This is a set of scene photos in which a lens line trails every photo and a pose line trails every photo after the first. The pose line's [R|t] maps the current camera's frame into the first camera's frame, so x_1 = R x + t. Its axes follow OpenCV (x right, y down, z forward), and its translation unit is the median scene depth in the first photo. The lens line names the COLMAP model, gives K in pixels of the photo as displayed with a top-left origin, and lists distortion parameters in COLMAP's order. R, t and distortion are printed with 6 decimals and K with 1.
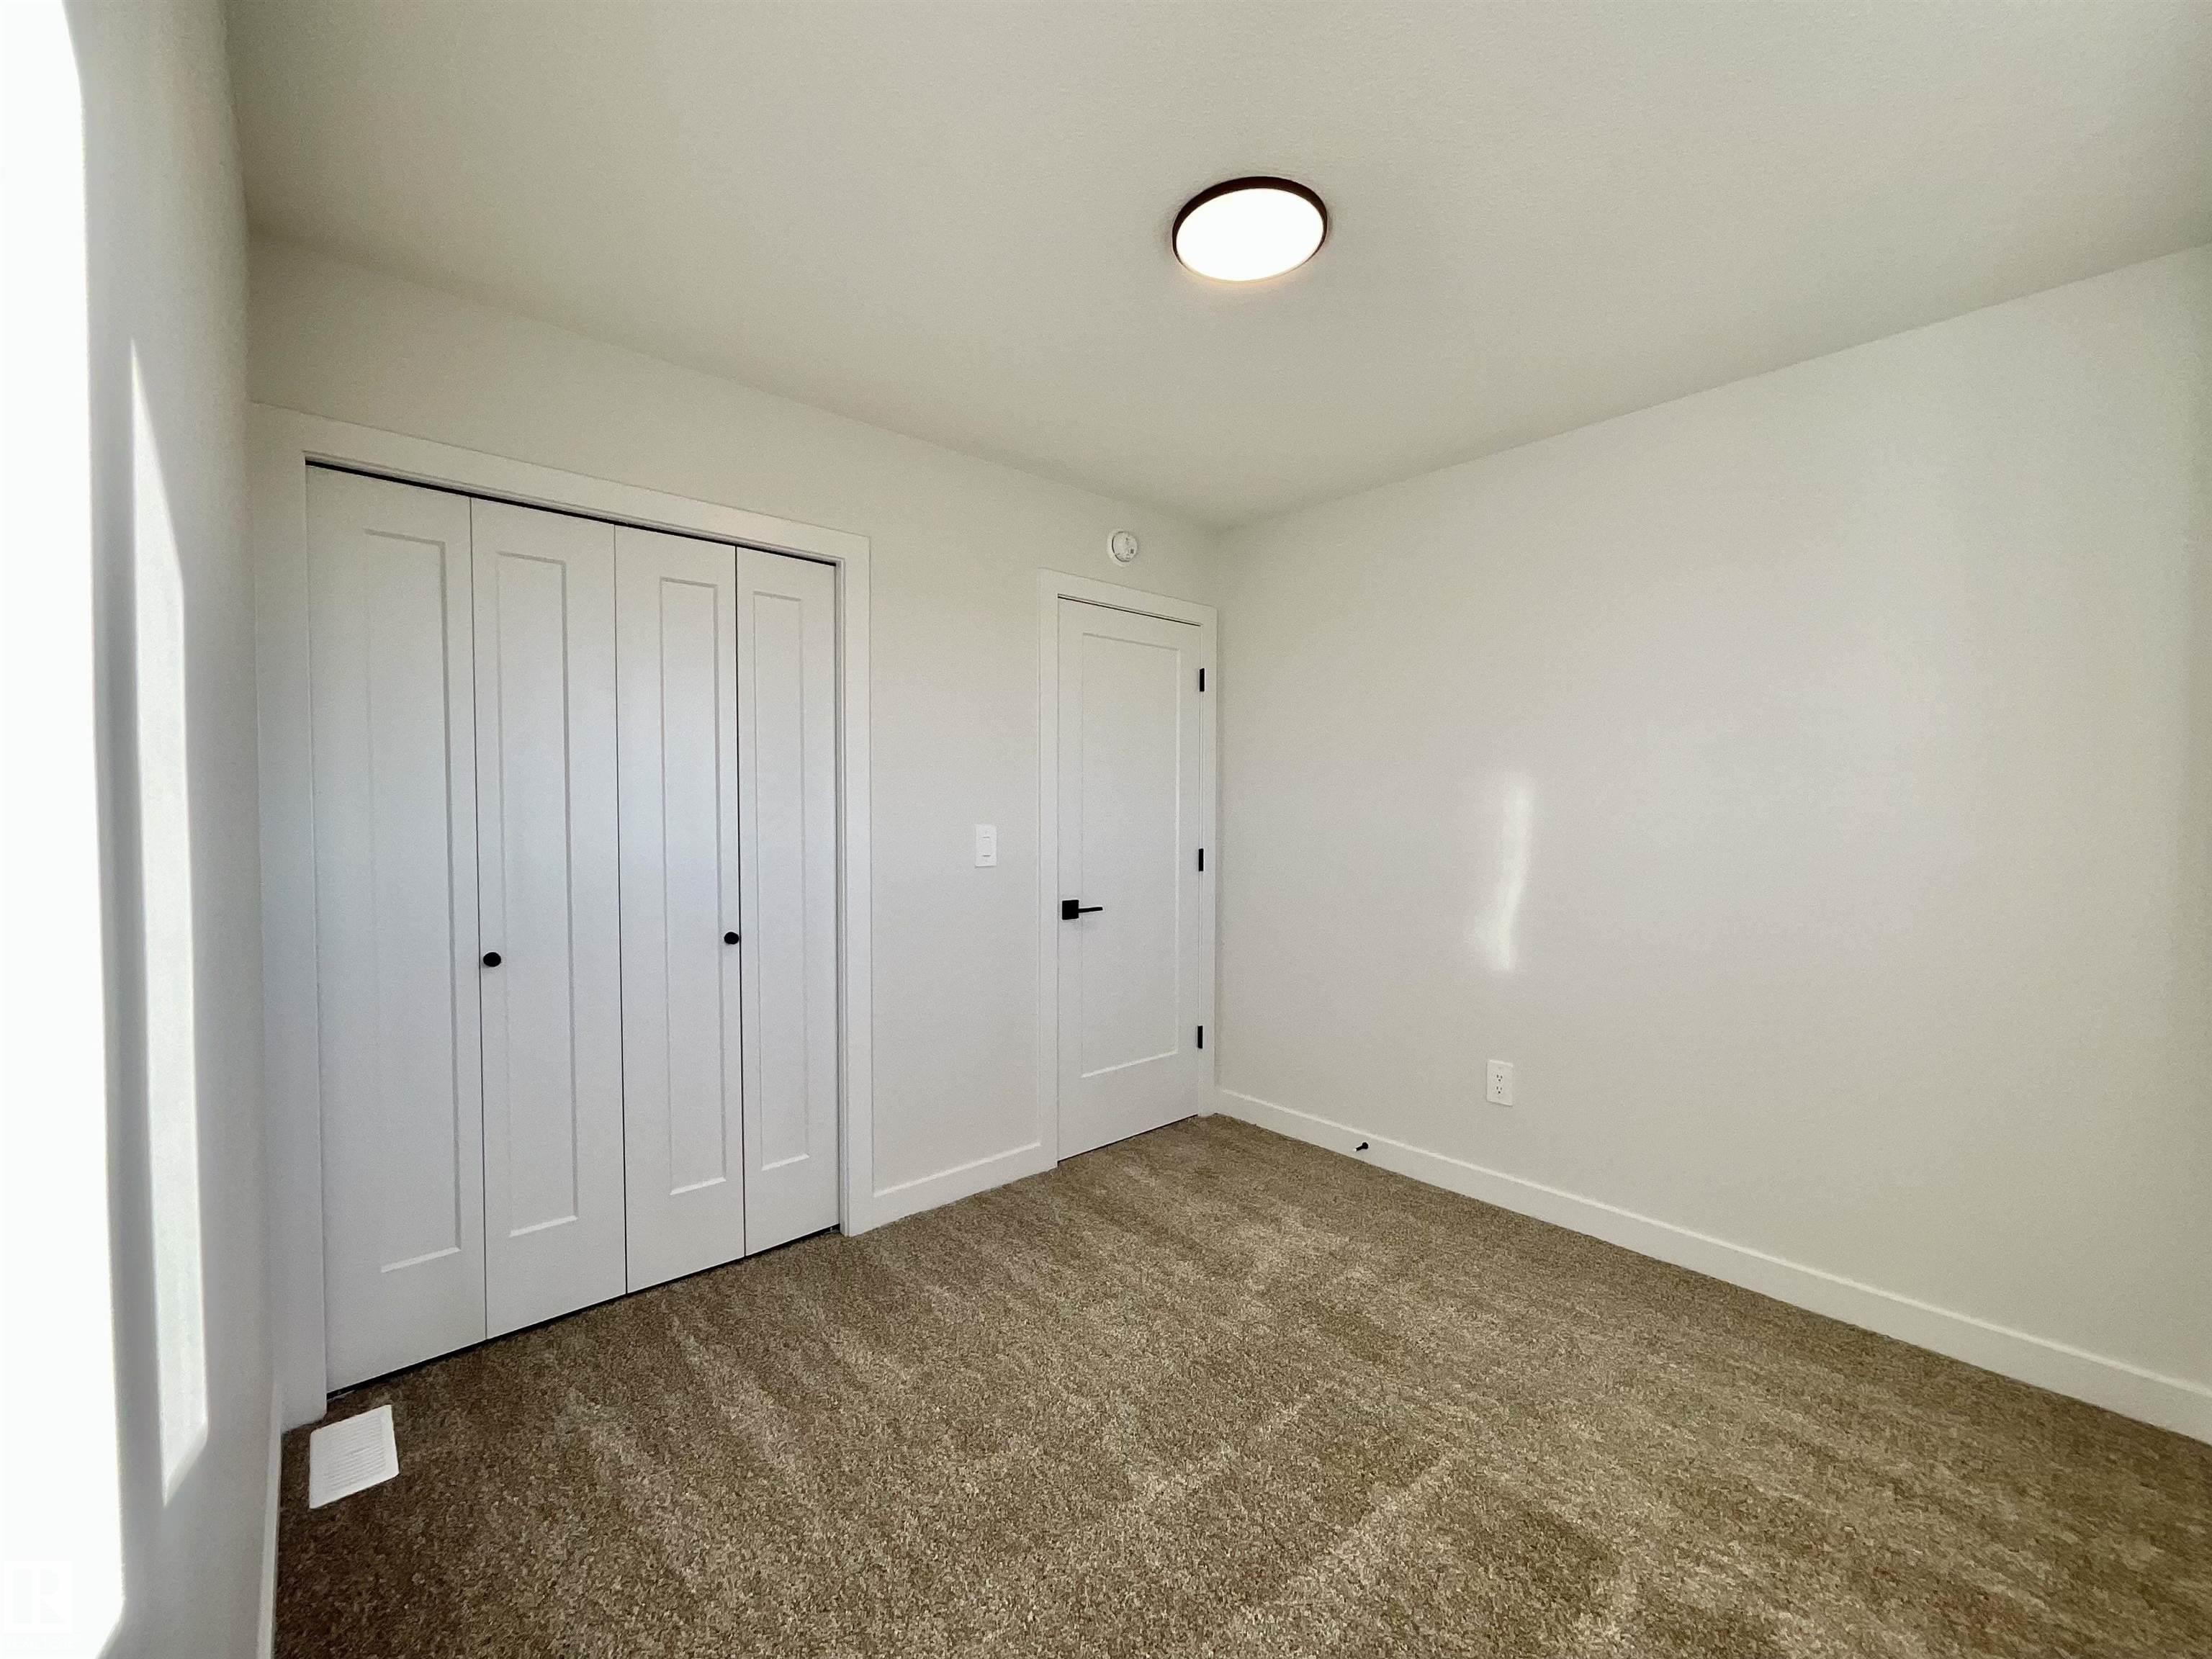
lens RADIAL K [[897.4, 0, 1109.0], [0, 897.4, 829.6], [0, 0, 1]] dist [-0.003369, 0.001566]
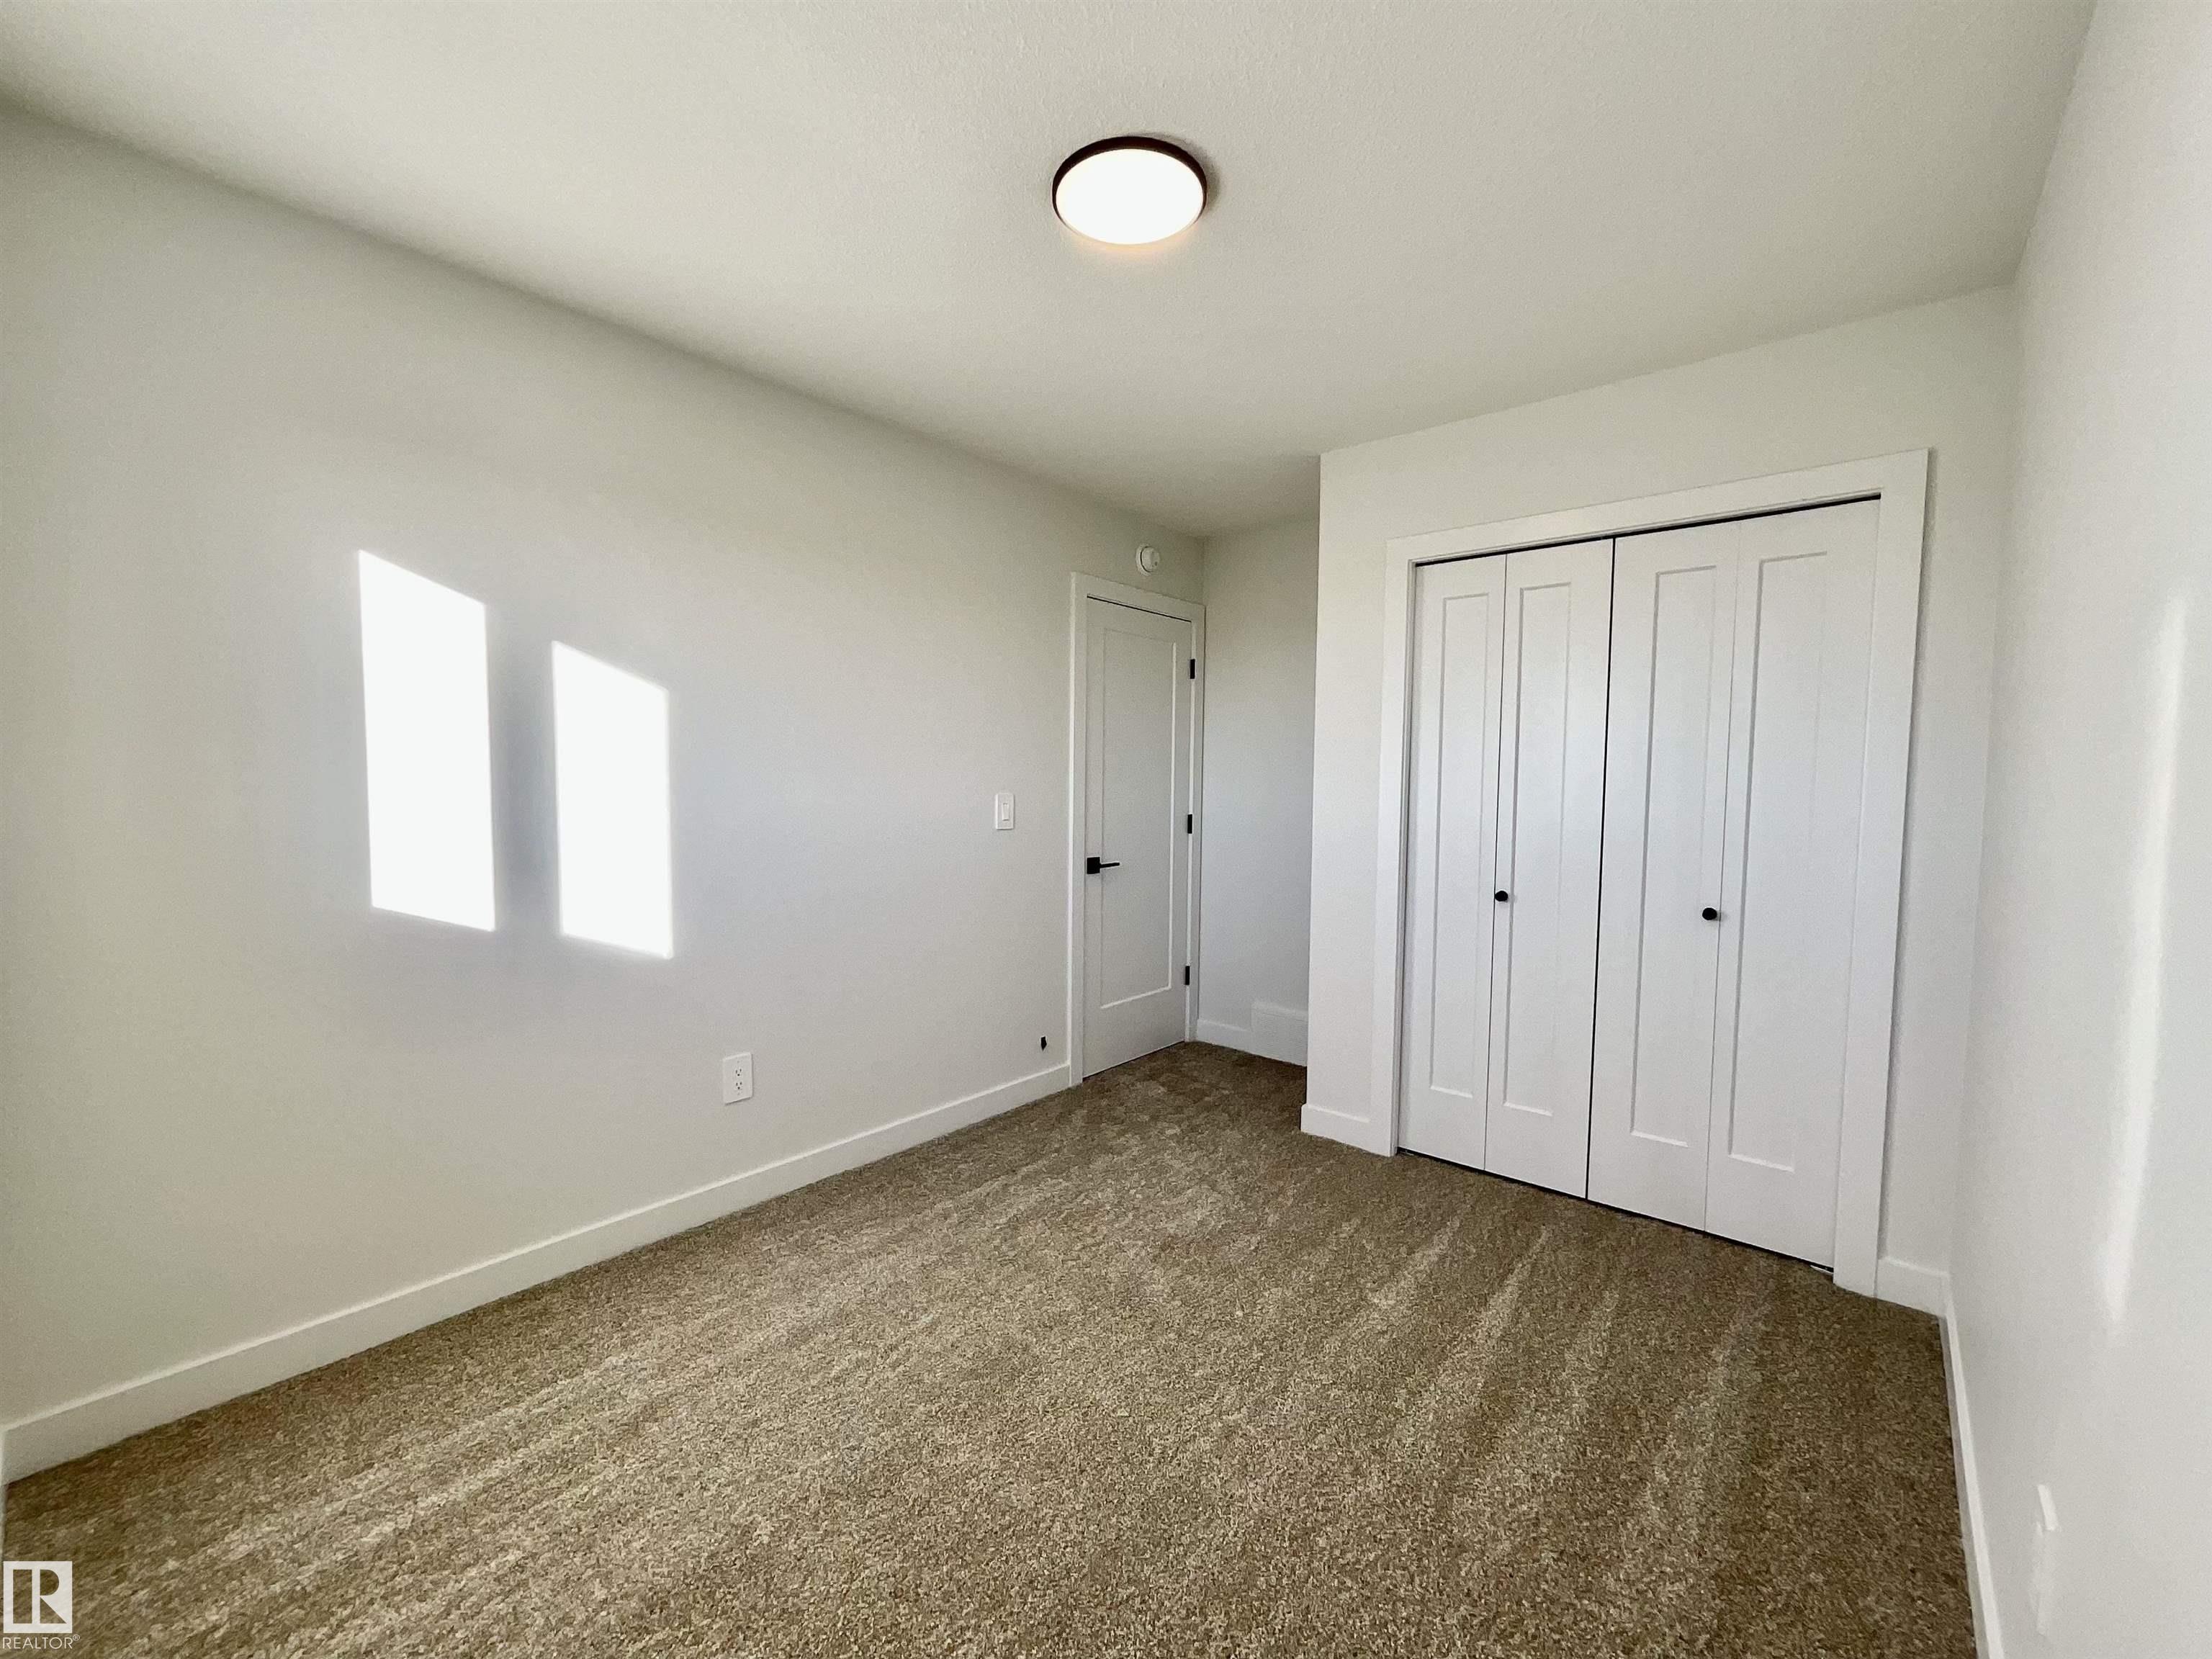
lens RADIAL K [[897.4, 0, 1102.8], [0, 897.4, 830.1], [0, 0, 1]] dist [-0.003369, 0.001566]
pose [[0.991898, -0.006990, 0.126845, -0.177859], [0.002476, 0.999359, 0.035711, 0.001222], [-0.127013, -0.035108, 0.991280, -0.163178]]
